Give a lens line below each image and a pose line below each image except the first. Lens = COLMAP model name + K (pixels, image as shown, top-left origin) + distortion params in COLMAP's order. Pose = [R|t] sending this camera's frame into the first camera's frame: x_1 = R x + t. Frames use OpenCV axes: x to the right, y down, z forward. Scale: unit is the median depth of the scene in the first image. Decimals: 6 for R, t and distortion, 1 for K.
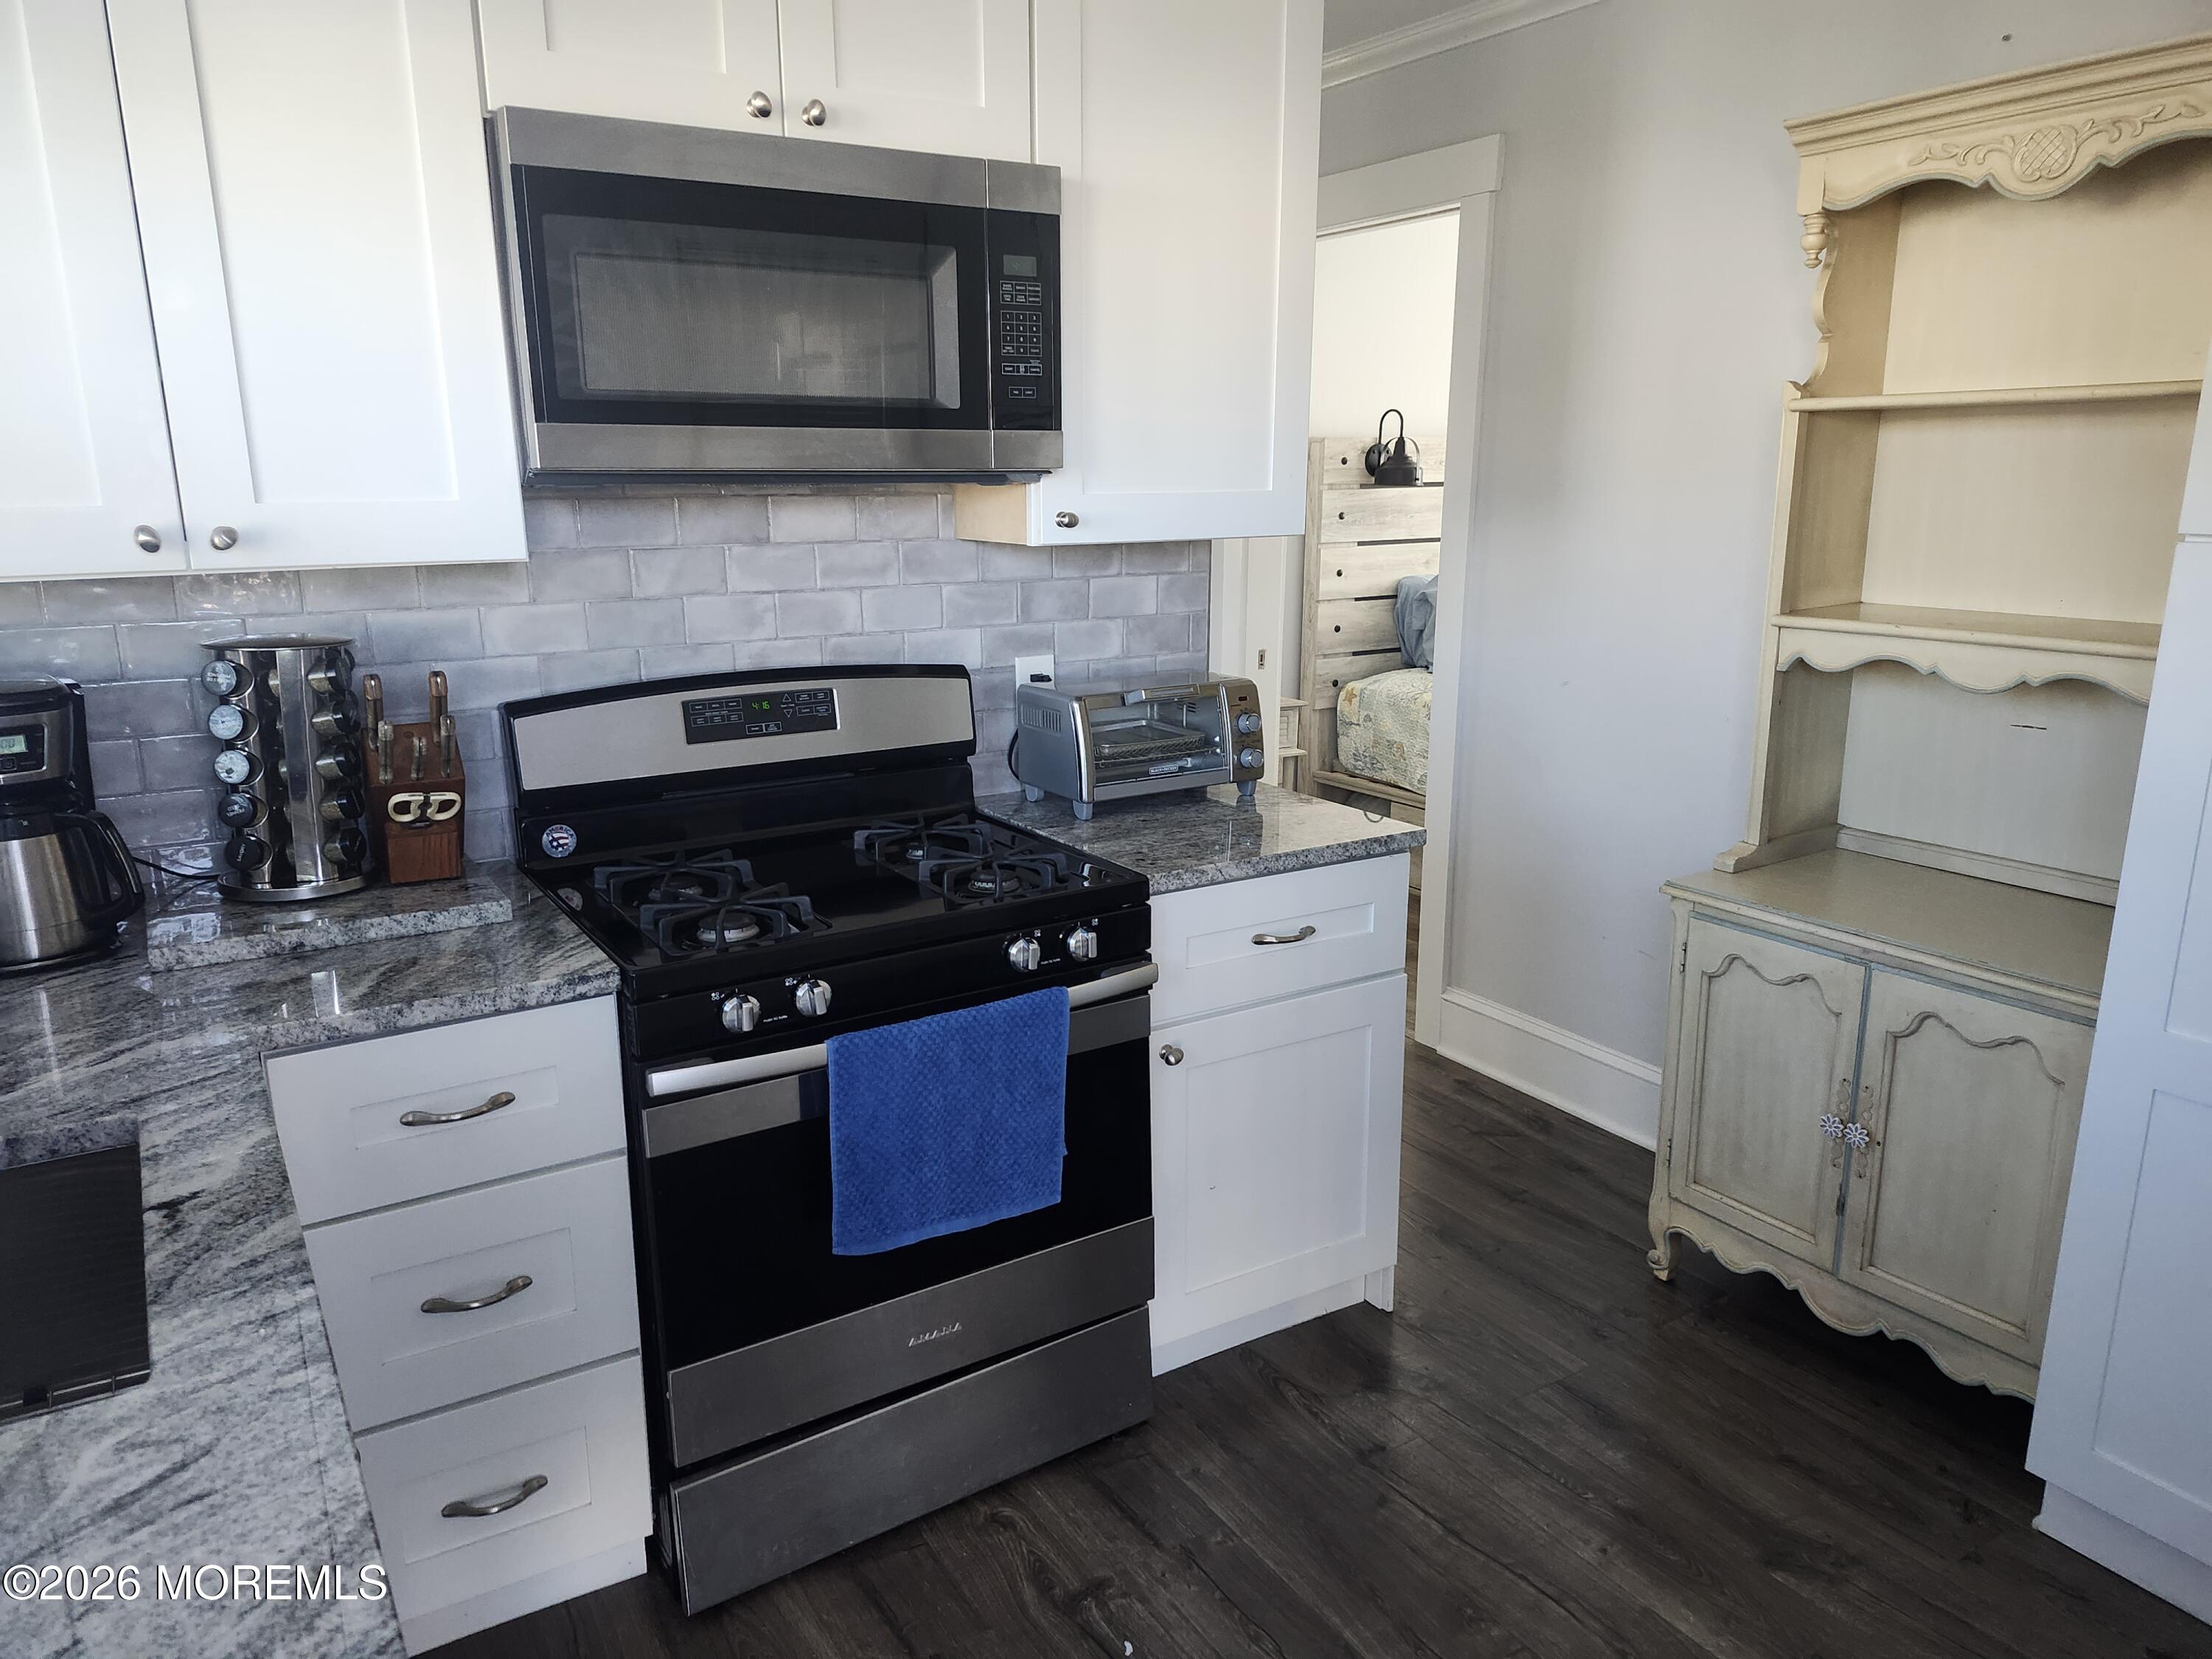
lens RADIAL K [[1517.5, 0, 1103.5], [0, 1517.5, 823.4], [0, 0, 1]] dist [0.022683, -0.000464]
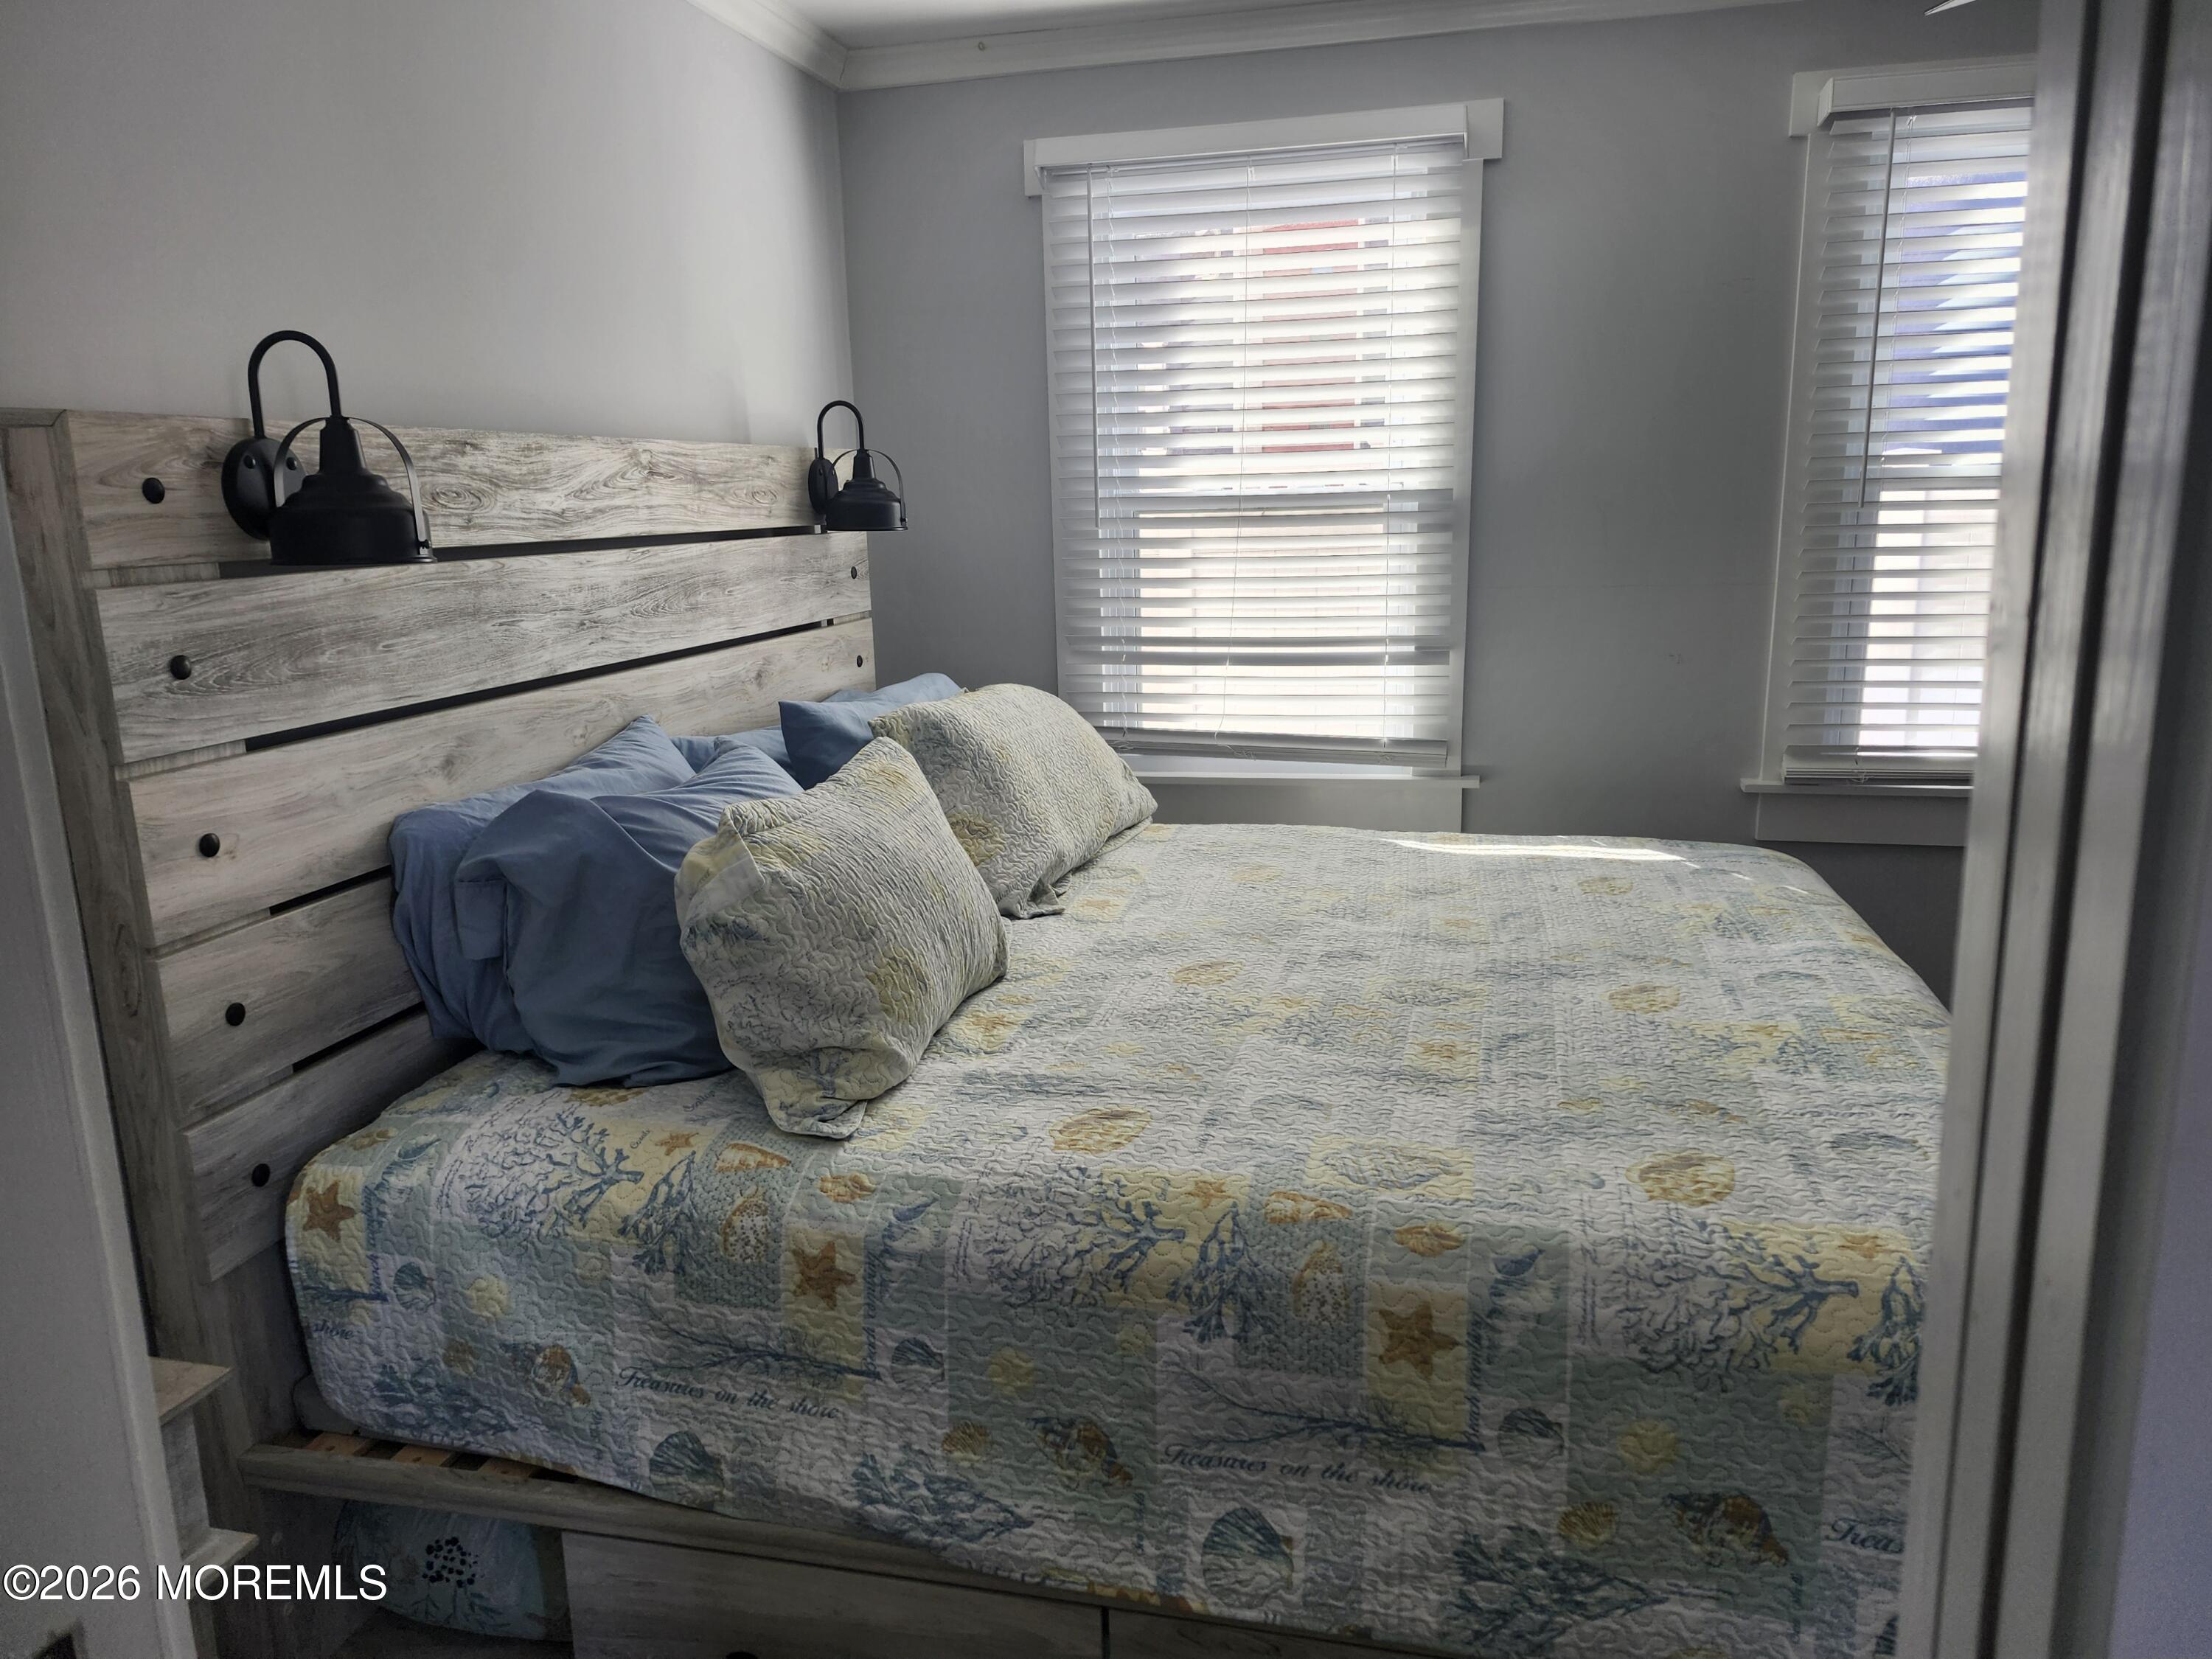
lens RADIAL K [[1517.5, 0, 1090.9], [0, 1517.5, 839.1], [0, 0, 1]] dist [0.022683, -0.000464]
pose [[0.717237, -0.169698, 0.675851, 0.072488], [0.190721, 0.980665, 0.043833, -0.144921], [-0.670222, 0.097460, 0.735734, 0.643635]]
